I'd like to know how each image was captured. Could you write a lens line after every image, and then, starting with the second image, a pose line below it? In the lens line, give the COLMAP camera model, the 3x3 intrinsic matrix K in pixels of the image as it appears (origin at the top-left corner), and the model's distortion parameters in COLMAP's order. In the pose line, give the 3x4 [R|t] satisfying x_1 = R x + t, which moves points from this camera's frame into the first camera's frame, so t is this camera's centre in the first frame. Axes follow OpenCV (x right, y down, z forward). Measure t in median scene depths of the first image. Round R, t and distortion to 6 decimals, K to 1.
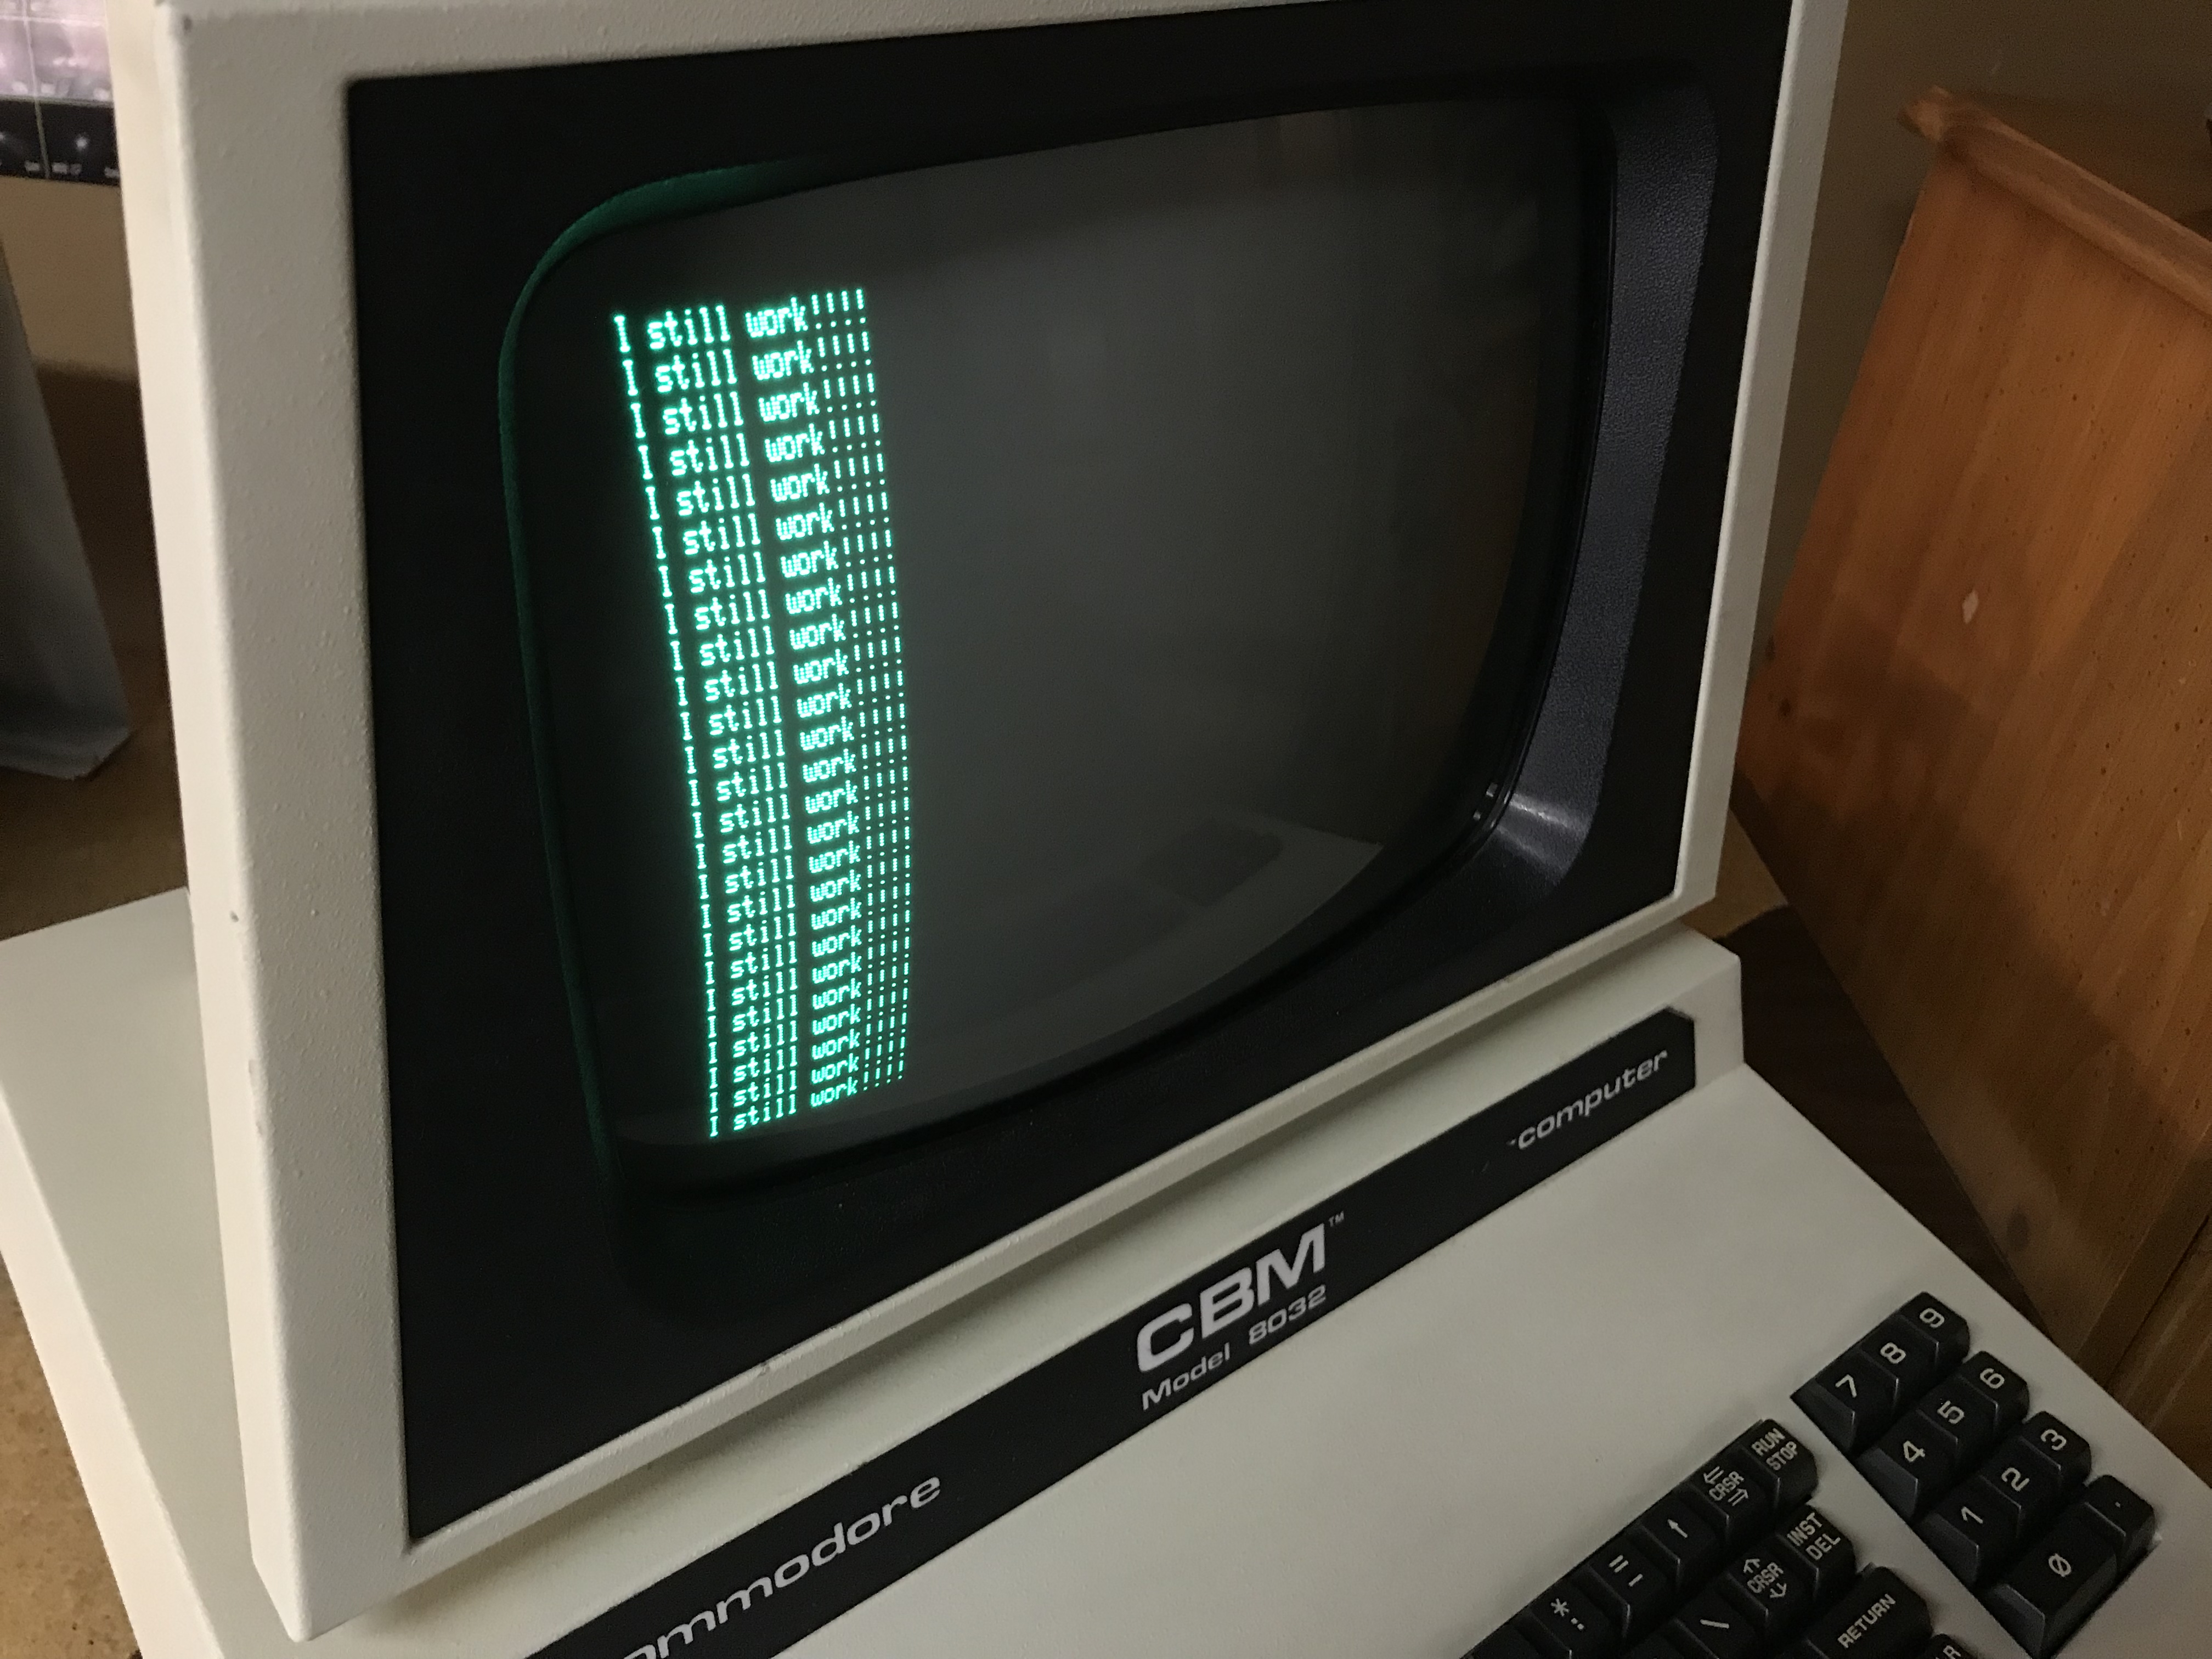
lens RADIAL K [[1863.6, 0, 1105.6], [0, 1863.6, 821.7], [0, 0, 1]] dist [0.003427, -0.015652]
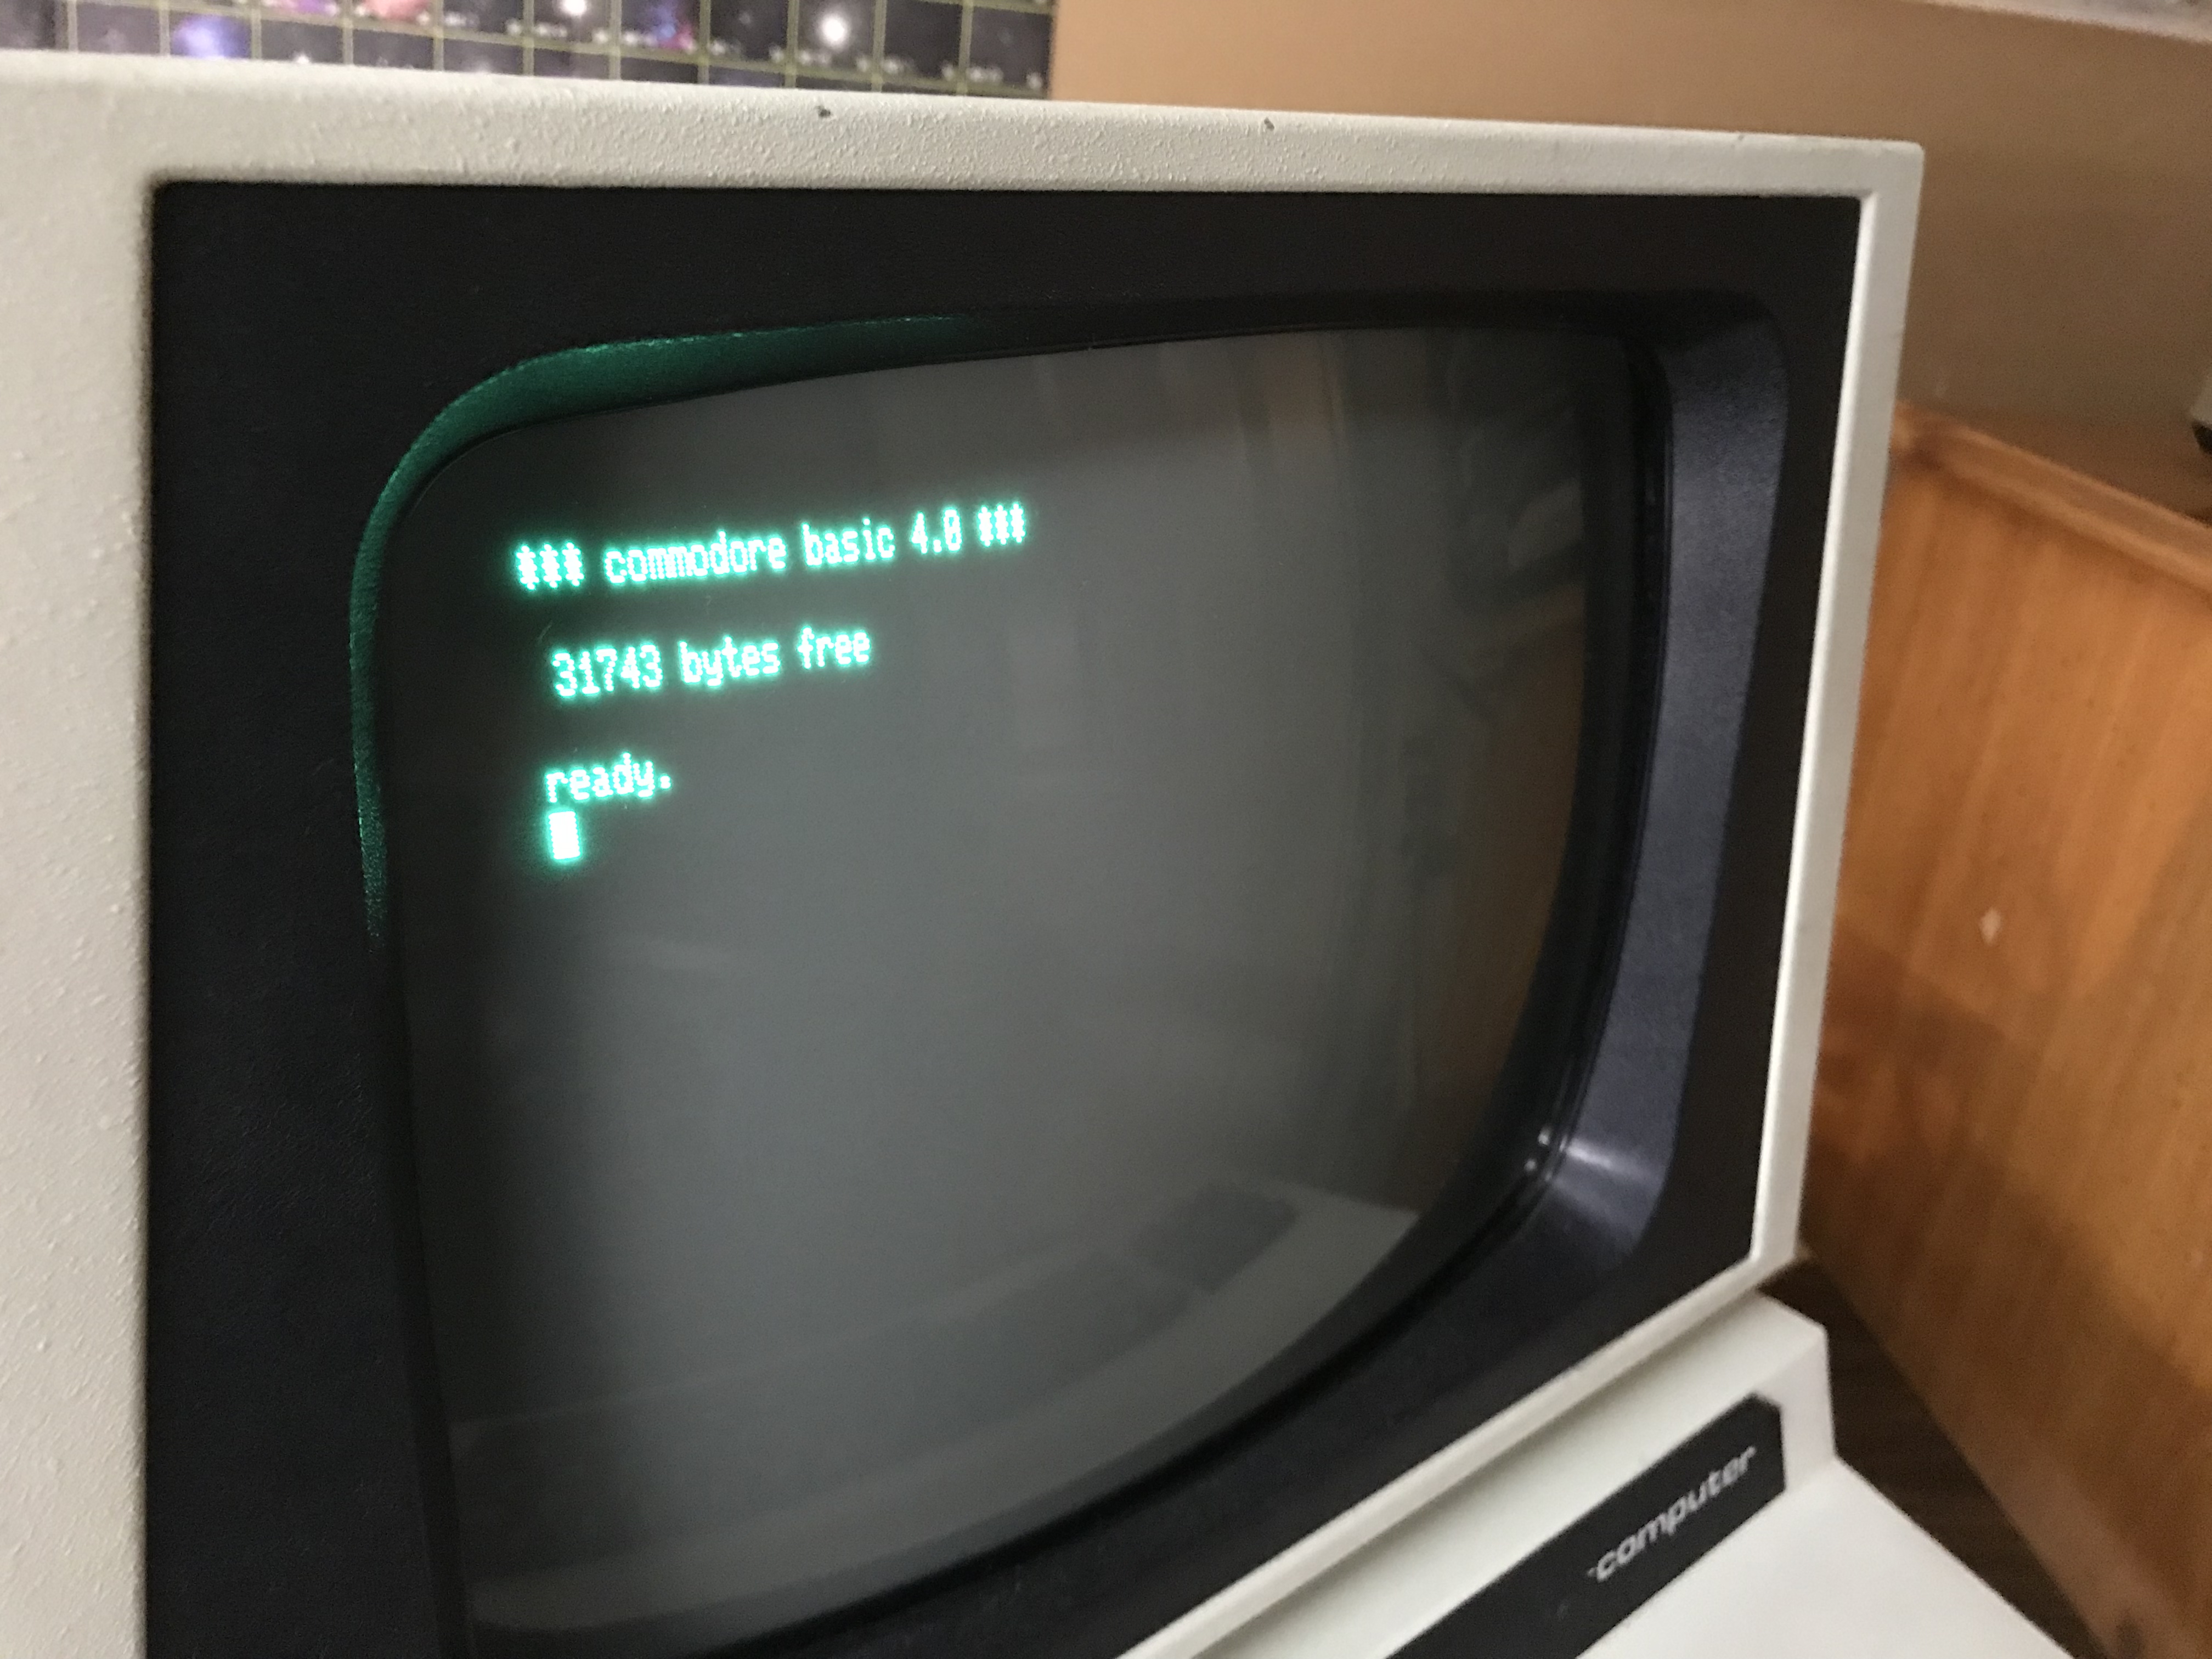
lens RADIAL K [[1900.7, 0, 1106.0], [0, 1900.7, 829.5], [0, 0, 1]] dist [0.004256, -0.009594]
pose [[0.998700, -0.007853, 0.050366, -0.034805], [0.016657, 0.984097, -0.176851, -0.004634], [-0.048176, 0.177460, 0.982948, 0.138197]]
